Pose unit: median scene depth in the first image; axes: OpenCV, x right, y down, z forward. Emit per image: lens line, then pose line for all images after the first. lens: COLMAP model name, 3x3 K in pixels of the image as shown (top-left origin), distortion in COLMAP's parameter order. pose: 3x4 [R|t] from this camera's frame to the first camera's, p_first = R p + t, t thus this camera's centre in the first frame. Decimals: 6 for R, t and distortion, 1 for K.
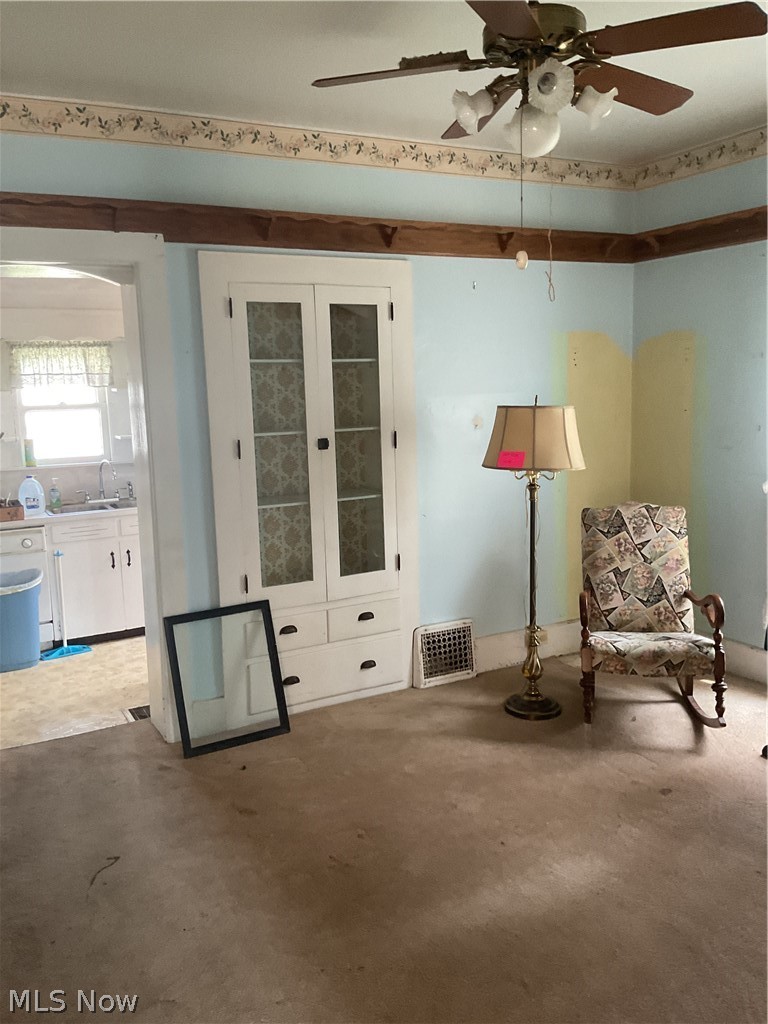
lens RADIAL K [[845.3, 0, 384.0], [0, 845.3, 512.0], [0, 0, 1]] dist [0.040437, -0.001135]
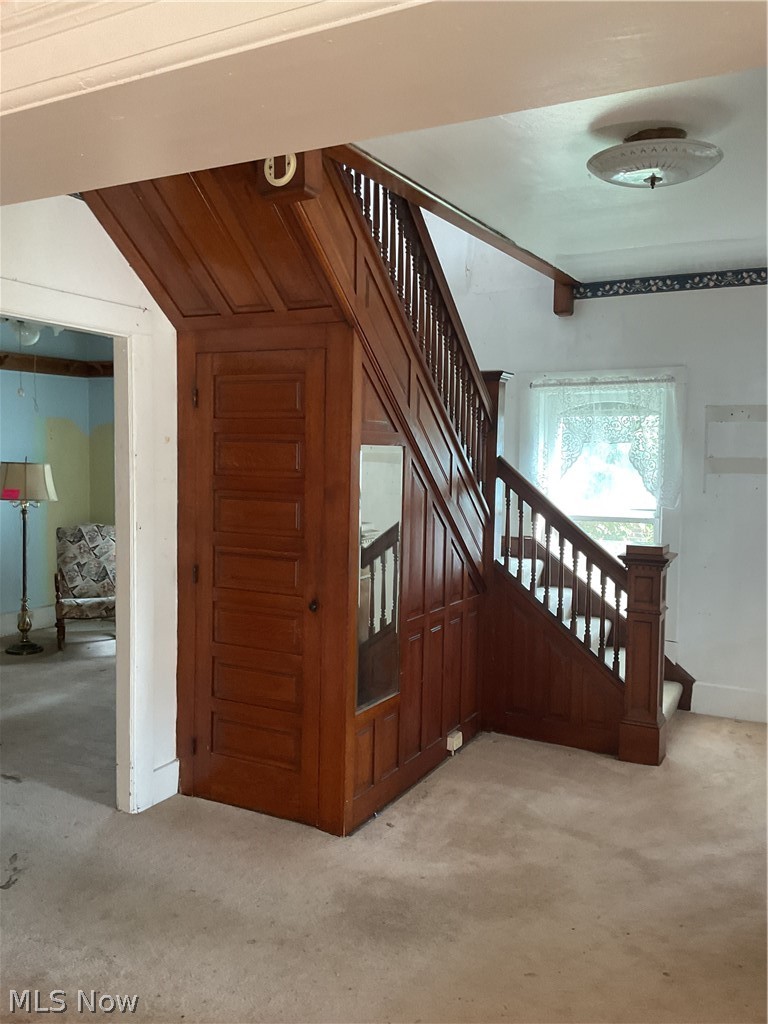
lens RADIAL K [[845.3, 0, 384.0], [0, 845.3, 512.0], [0, 0, 1]] dist [0.040437, -0.001135]
pose [[0.831195, 0.006935, 0.555938, -0.156880], [0.033806, 0.997442, -0.062987, 0.095512], [-0.554953, 0.071148, 0.828834, -0.731296]]
